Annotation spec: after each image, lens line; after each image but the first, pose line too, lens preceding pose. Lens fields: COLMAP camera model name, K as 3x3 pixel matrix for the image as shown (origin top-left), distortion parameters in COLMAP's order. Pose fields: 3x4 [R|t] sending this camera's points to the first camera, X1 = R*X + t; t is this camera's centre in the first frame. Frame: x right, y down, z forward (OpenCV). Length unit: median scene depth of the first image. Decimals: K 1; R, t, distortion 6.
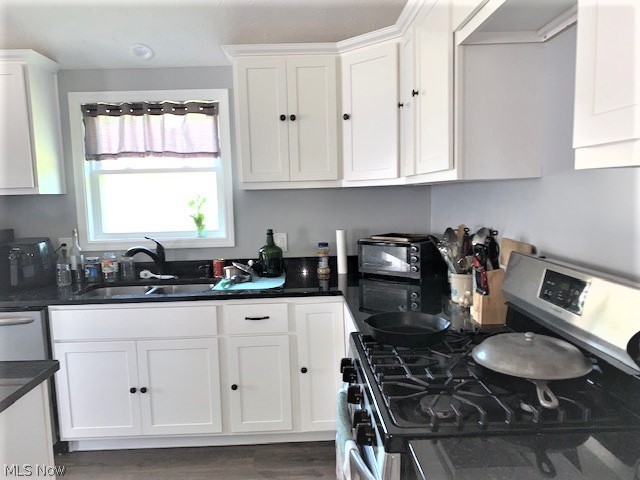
lens RADIAL K [[487.2, 0, 320.0], [0, 487.2, 240.0], [0, 0, 1]] dist [-0.000895, -0.004259]
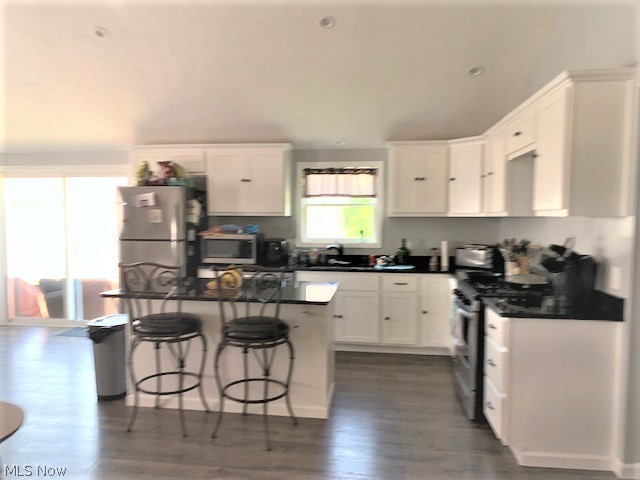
lens RADIAL K [[506.0, 0, 300.2], [0, 506.0, 242.0], [0, 0, 1]] dist [0.109109, -0.001454]
pose [[0.982068, 0.039959, -0.184241, -0.133072], [-0.048149, 0.998031, -0.040193, 0.083681], [0.182272, 0.048344, 0.982059, -0.916599]]
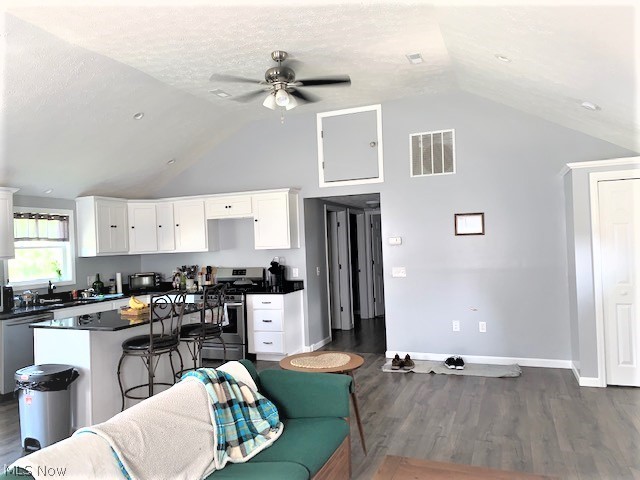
lens RADIAL K [[487.2, 0, 320.0], [0, 487.2, 240.0], [0, 0, 1]] dist [-0.000895, -0.004259]
pose [[0.383017, 0.017785, 0.923570, -1.777558], [0.118385, 0.990625, -0.068172, 0.097191], [-0.916124, 0.135448, 0.377320, -0.799208]]
